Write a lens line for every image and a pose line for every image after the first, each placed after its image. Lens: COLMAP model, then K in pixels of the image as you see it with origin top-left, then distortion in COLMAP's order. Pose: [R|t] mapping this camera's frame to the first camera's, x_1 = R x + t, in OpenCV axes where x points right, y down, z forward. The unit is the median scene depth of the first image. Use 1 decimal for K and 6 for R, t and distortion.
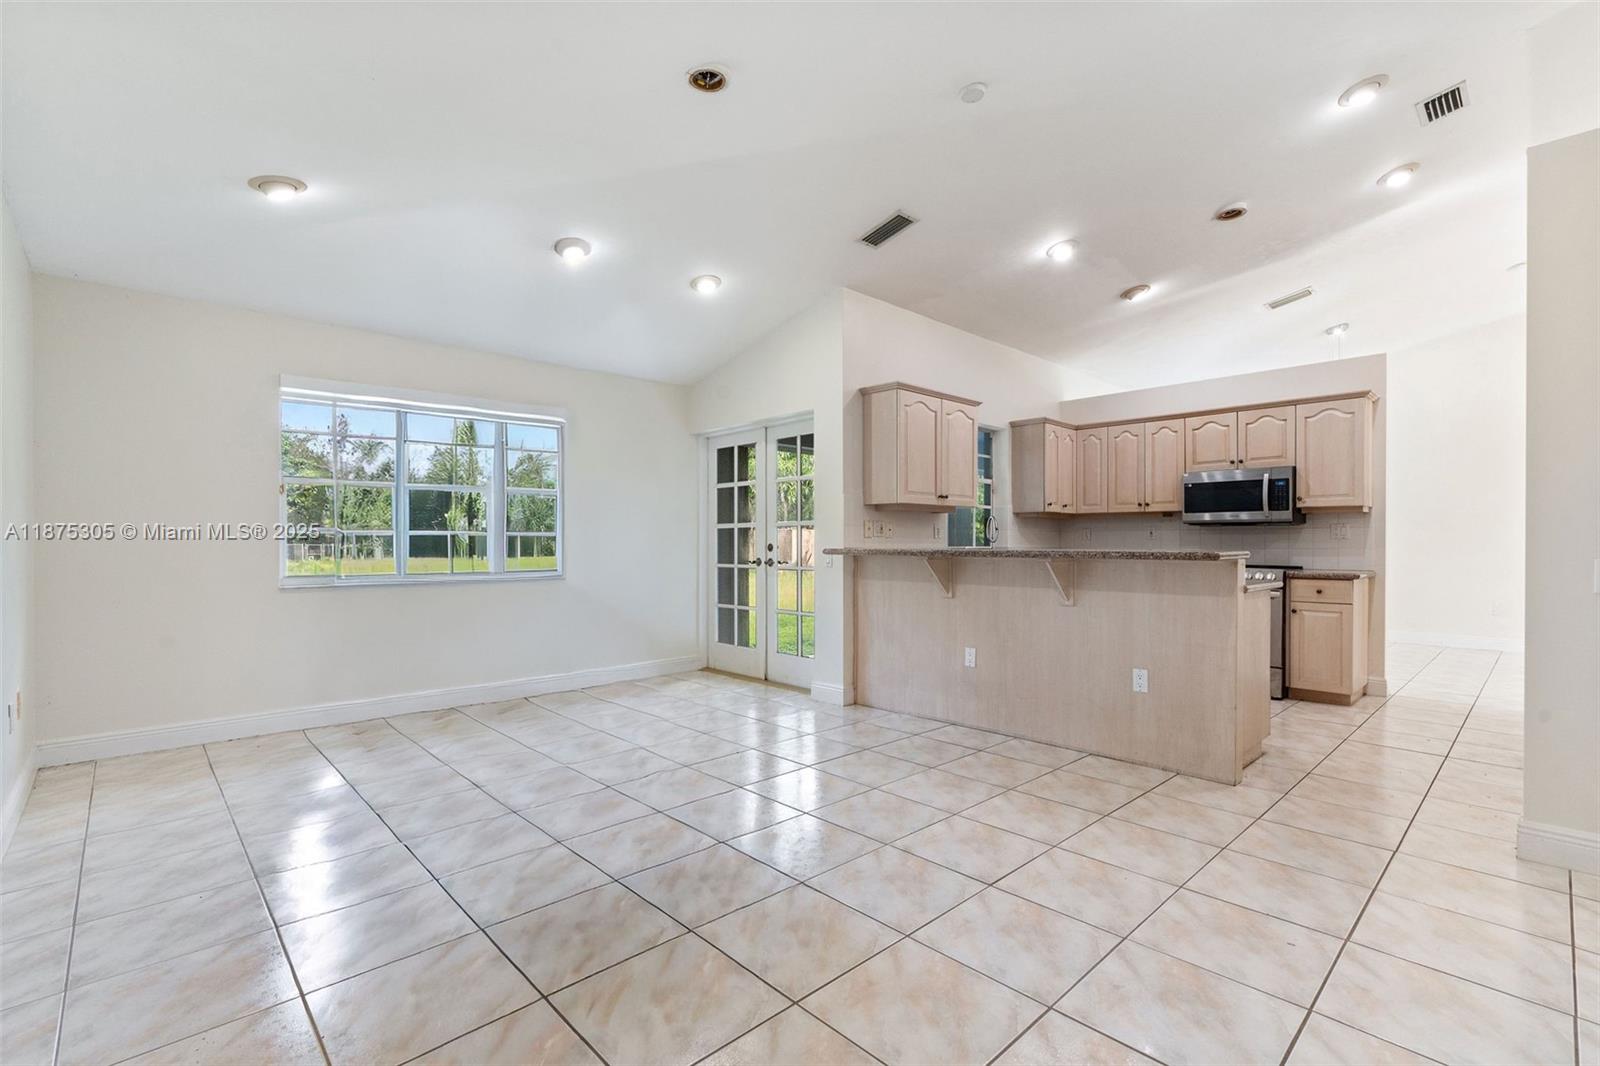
lens RADIAL K [[725.5, 0, 804.1], [0, 725.5, 546.6], [0, 0, 1]] dist [-0.001611, 0.000135]
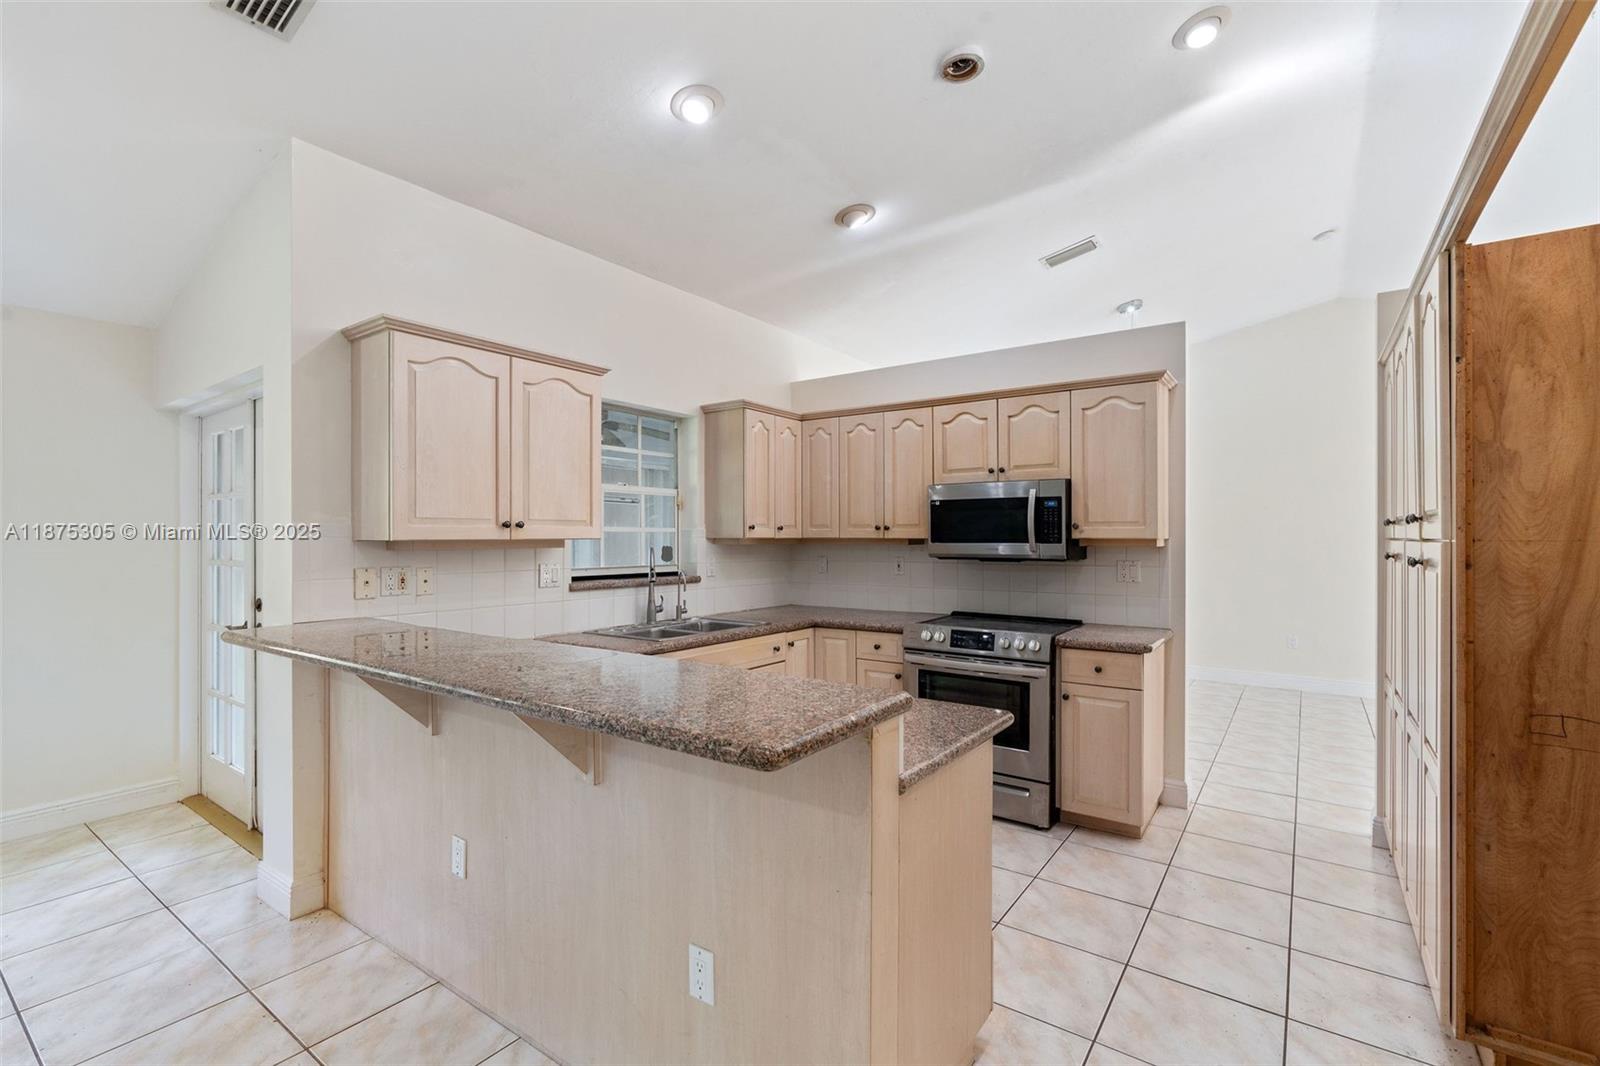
lens RADIAL K [[715.9, 0, 801.7], [0, 715.9, 537.1], [0, 0, 1]] dist [-0.004293, -0.000095]
pose [[0.982452, -0.002056, 0.186507, 0.297670], [0.002771, 0.999990, -0.003574, -0.053573], [-0.186497, 0.004028, 0.982447, 0.376136]]
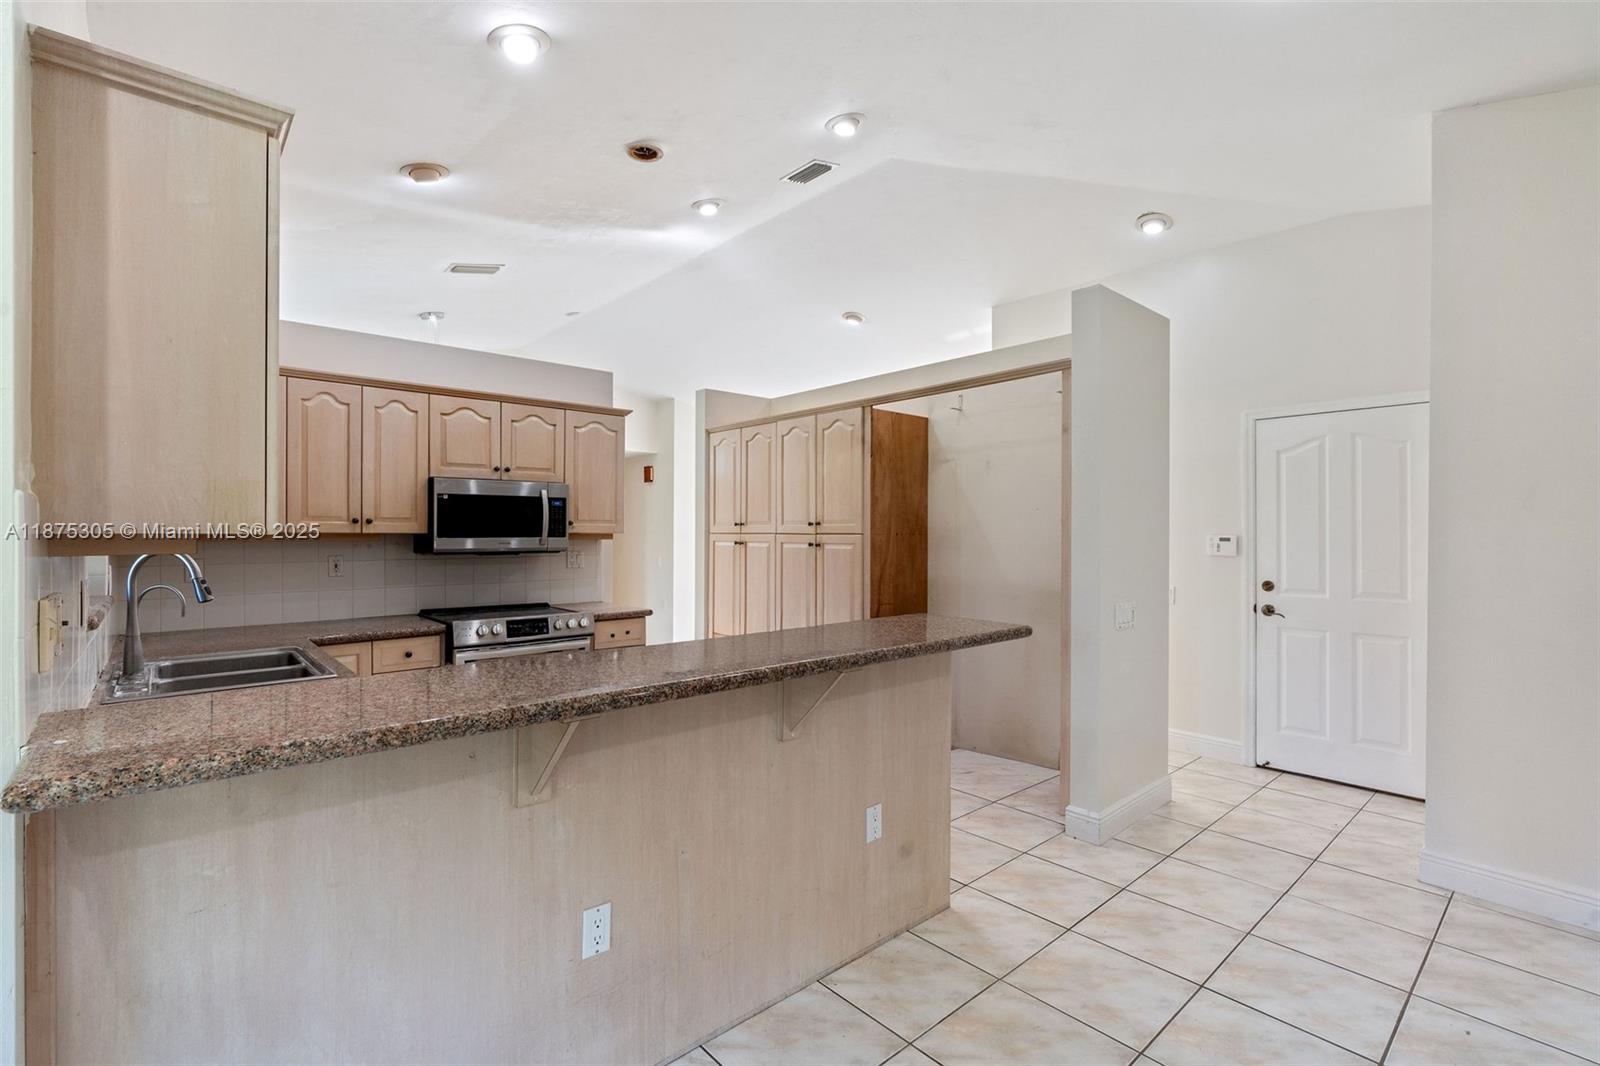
lens RADIAL K [[720.1, 0, 796.2], [0, 720.1, 534.9], [0, 0, 1]] dist [-0.002024, 0.000177]
pose [[0.042135, -0.003587, 0.999105, -0.131691], [0.002504, 0.999991, 0.003485, -0.054435], [-0.999109, 0.002355, 0.042144, 0.700487]]
